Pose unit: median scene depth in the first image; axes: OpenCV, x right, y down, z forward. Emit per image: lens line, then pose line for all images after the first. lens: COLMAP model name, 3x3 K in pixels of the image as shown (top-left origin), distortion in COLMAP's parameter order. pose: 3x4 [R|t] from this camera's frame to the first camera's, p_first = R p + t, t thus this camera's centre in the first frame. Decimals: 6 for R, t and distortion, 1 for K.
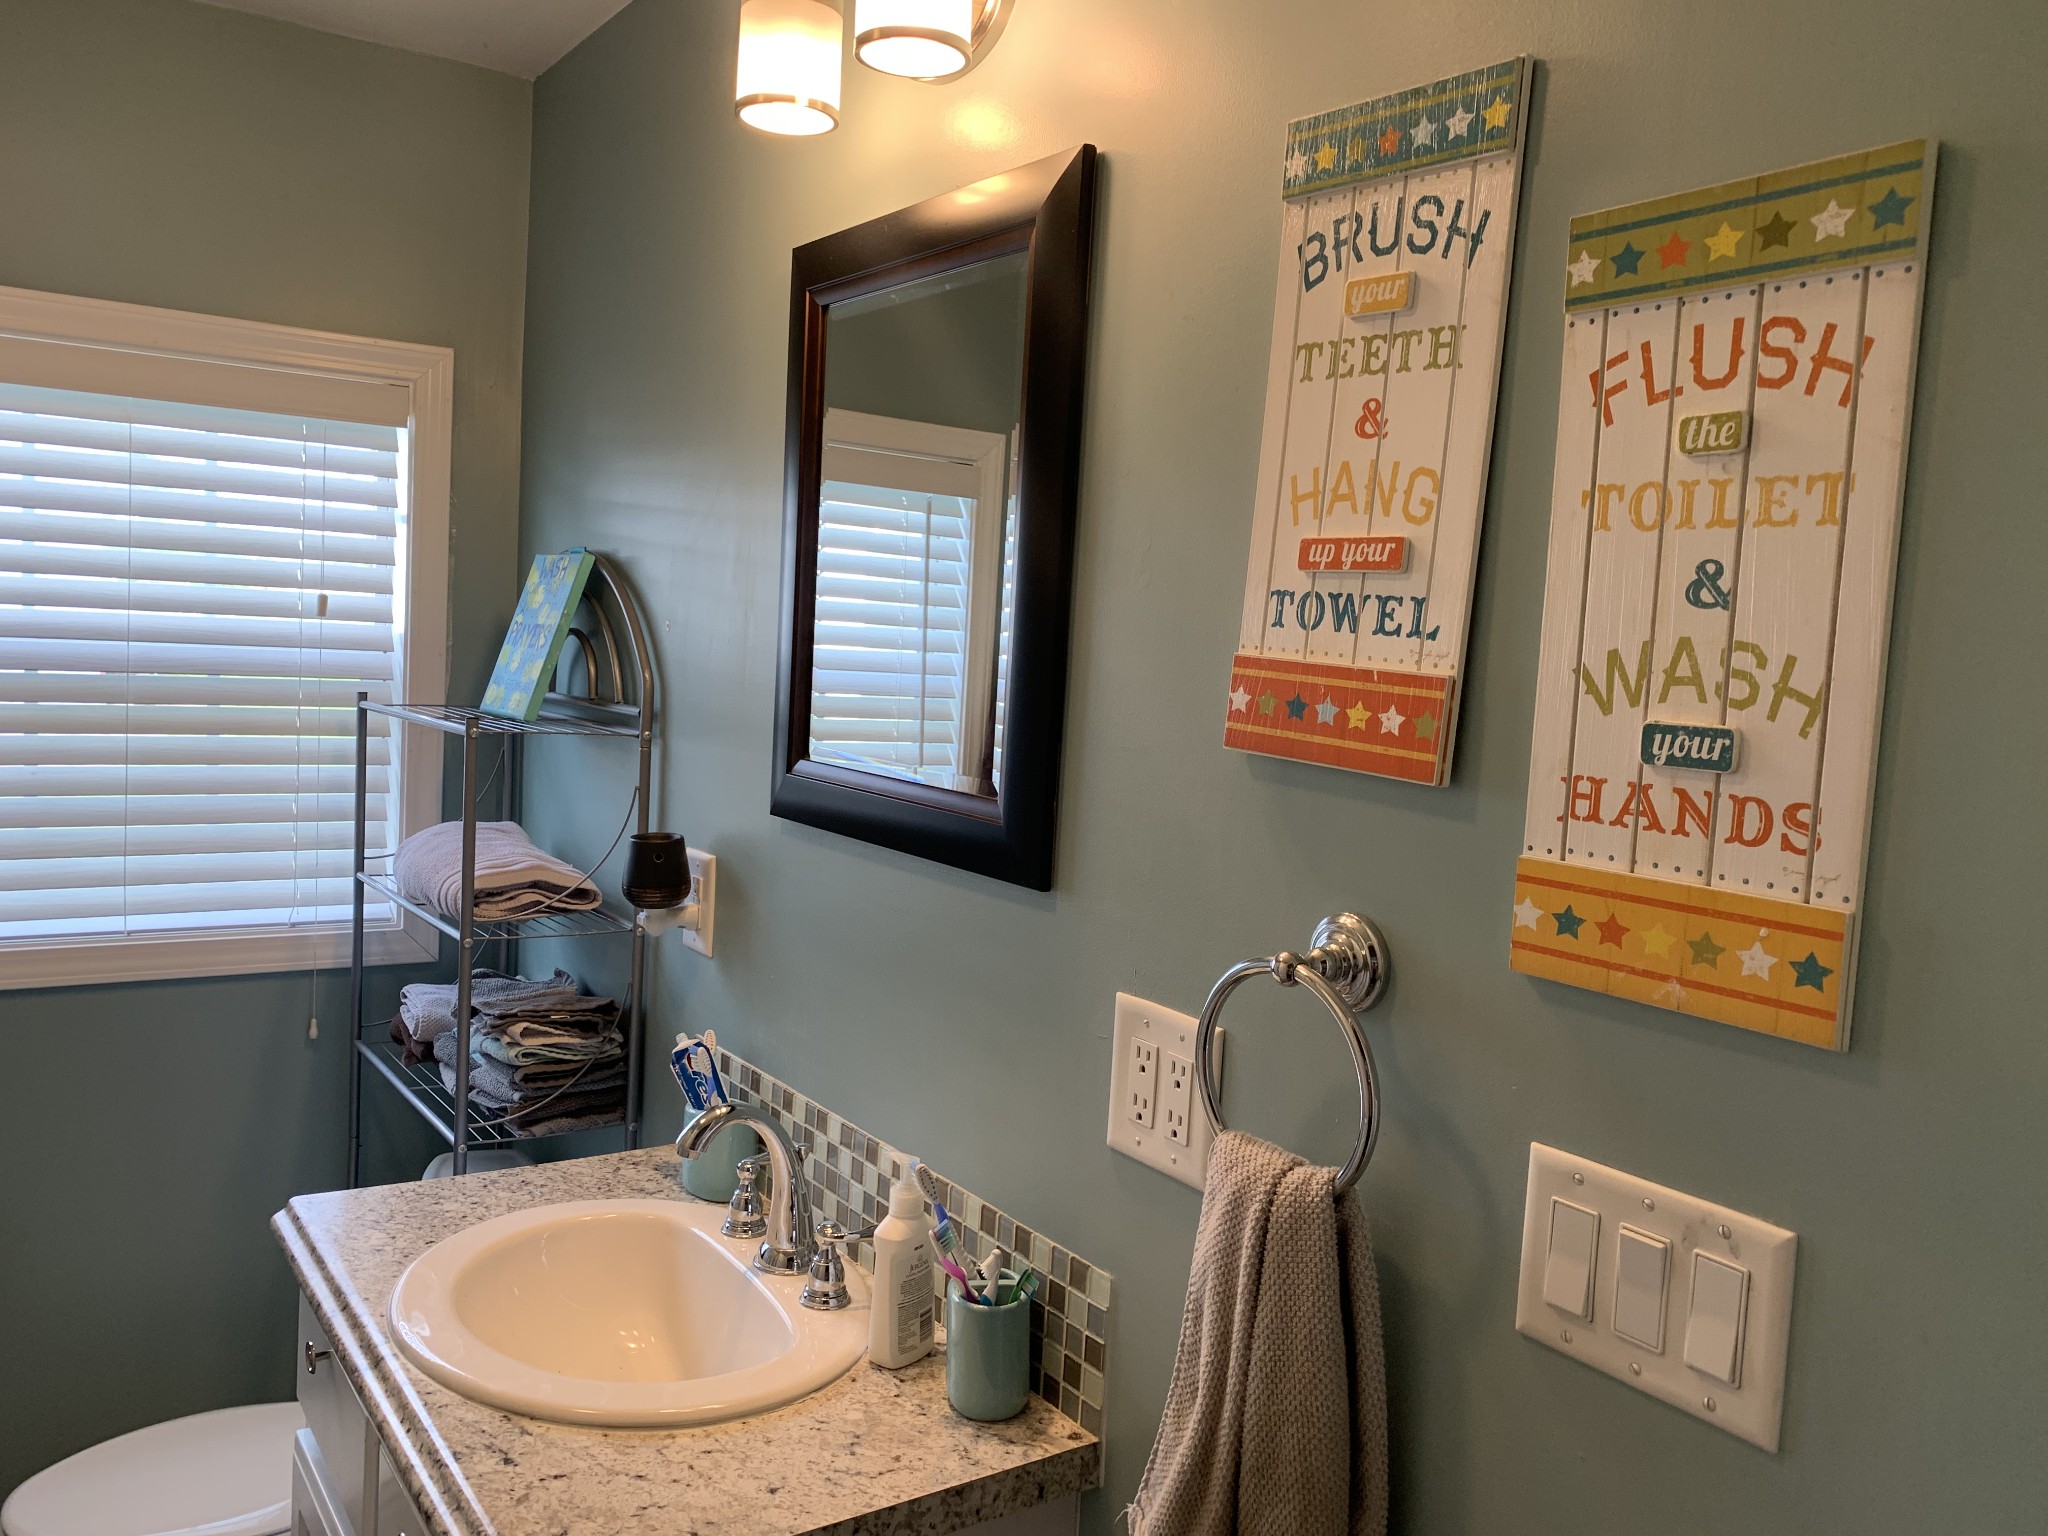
lens RADIAL K [[1590.5, 0, 1013.8], [0, 1590.5, 764.4], [0, 0, 1]] dist [0.042514, -0.066916]
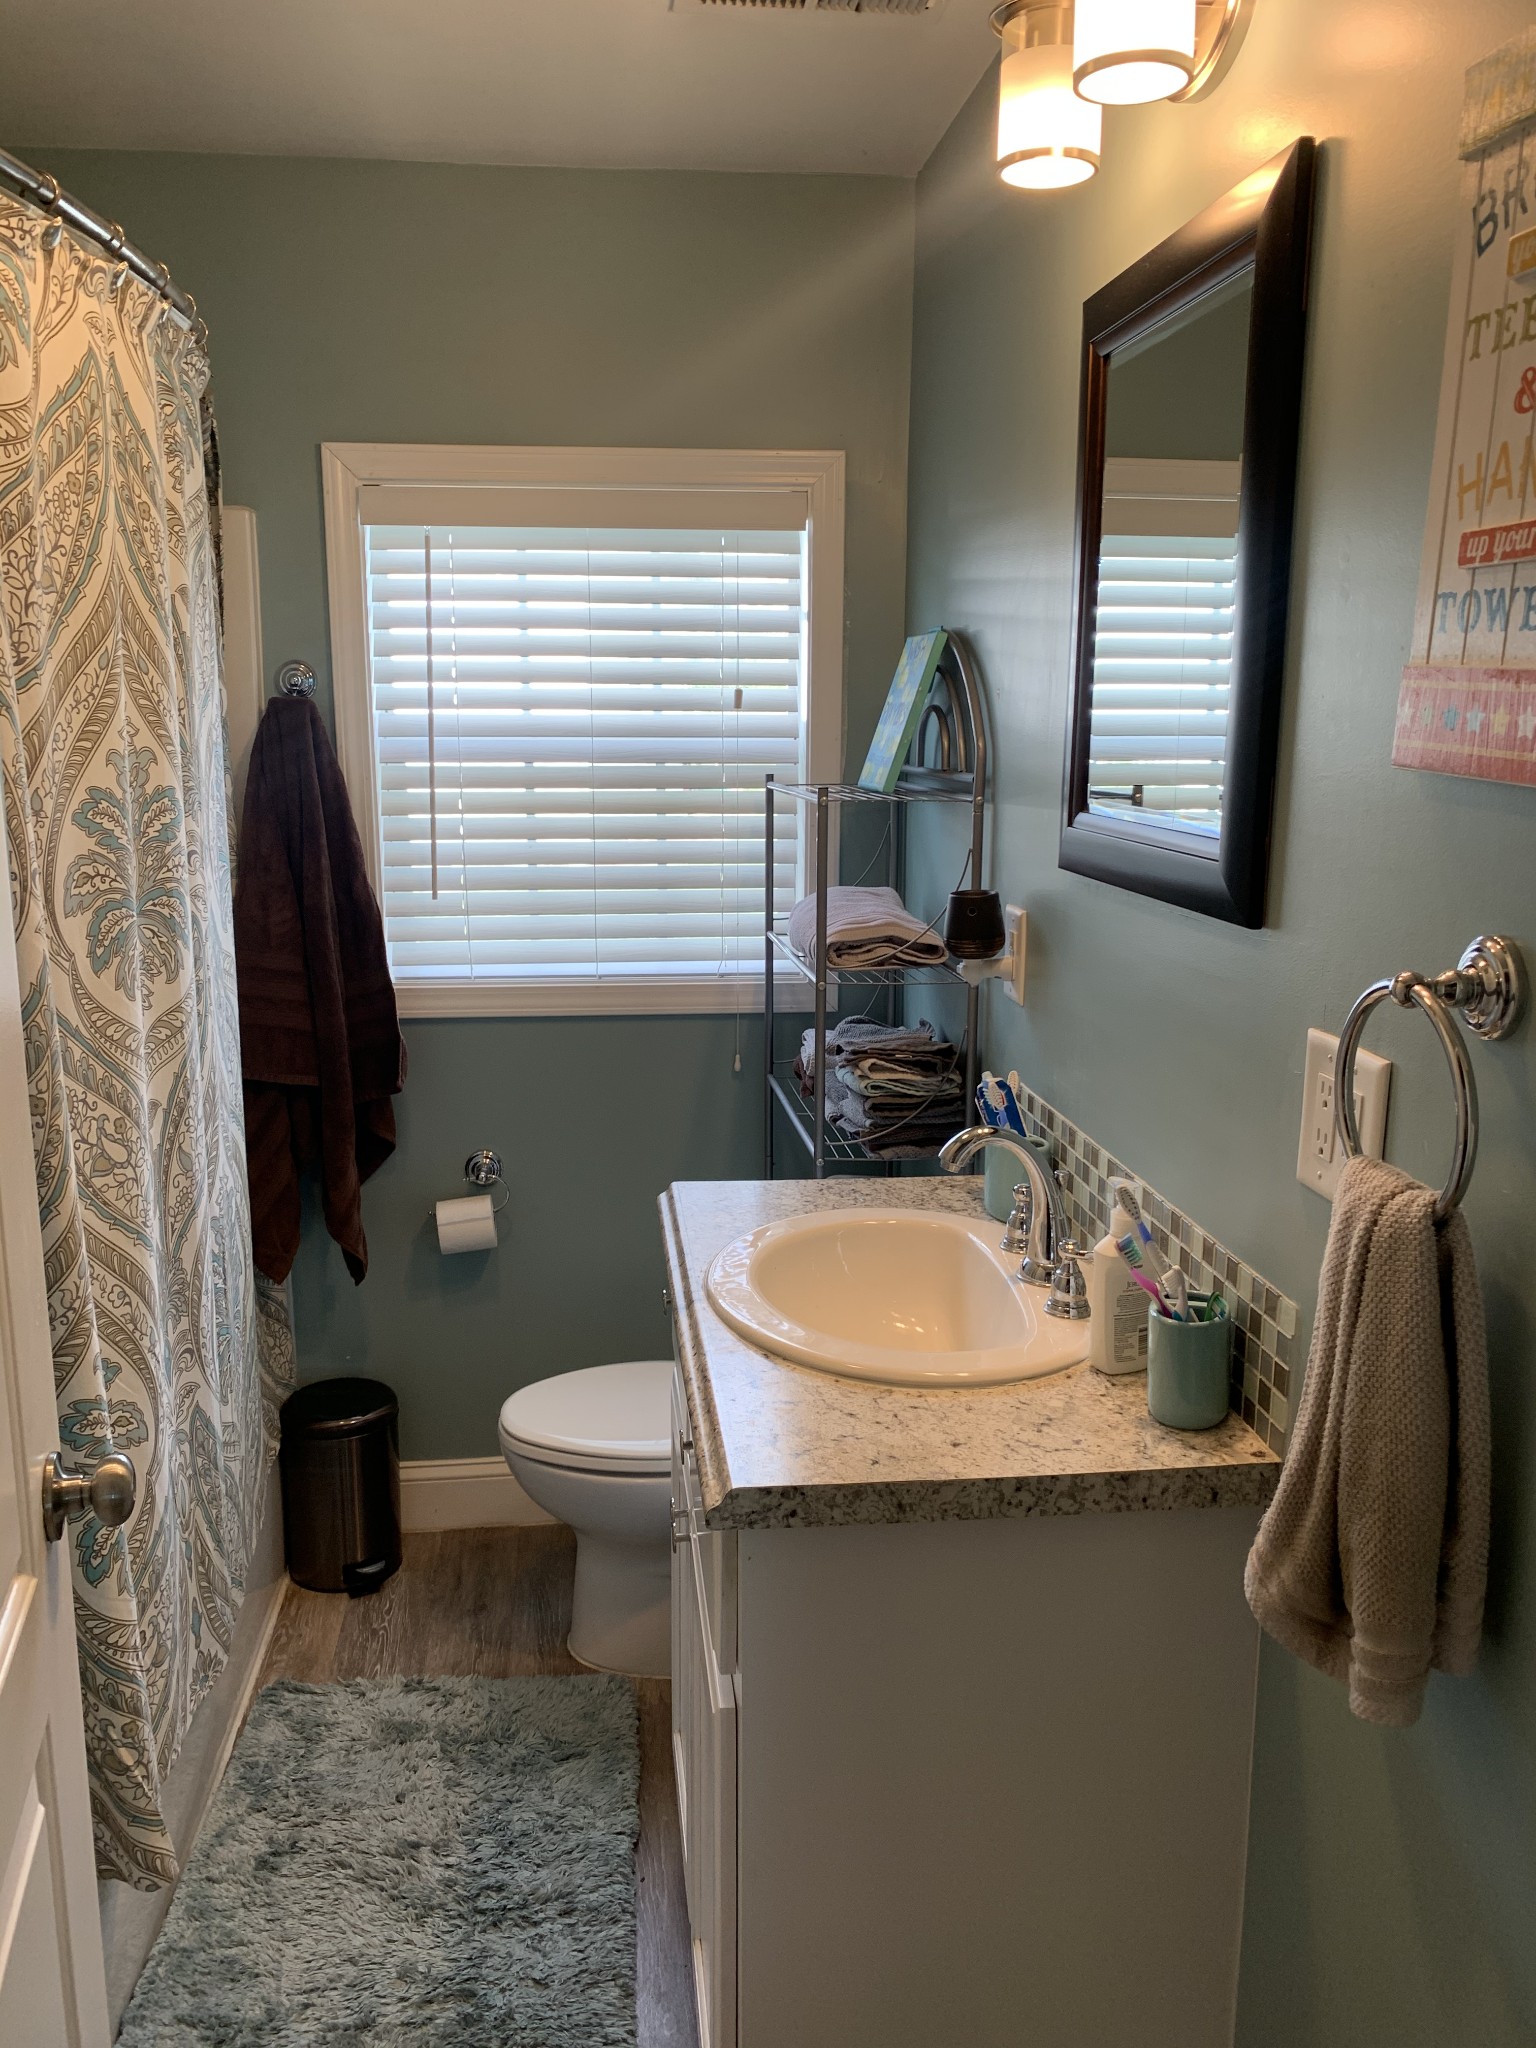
lens RADIAL K [[1590.5, 0, 765.5], [0, 1590.5, 1021.6], [0, 0, 1]] dist [0.042514, -0.066916]
pose [[0.881520, 0.037916, -0.470623, 0.200302], [0.007126, 0.995588, 0.093559, 0.037890], [0.472094, -0.085827, 0.877360, -0.026263]]
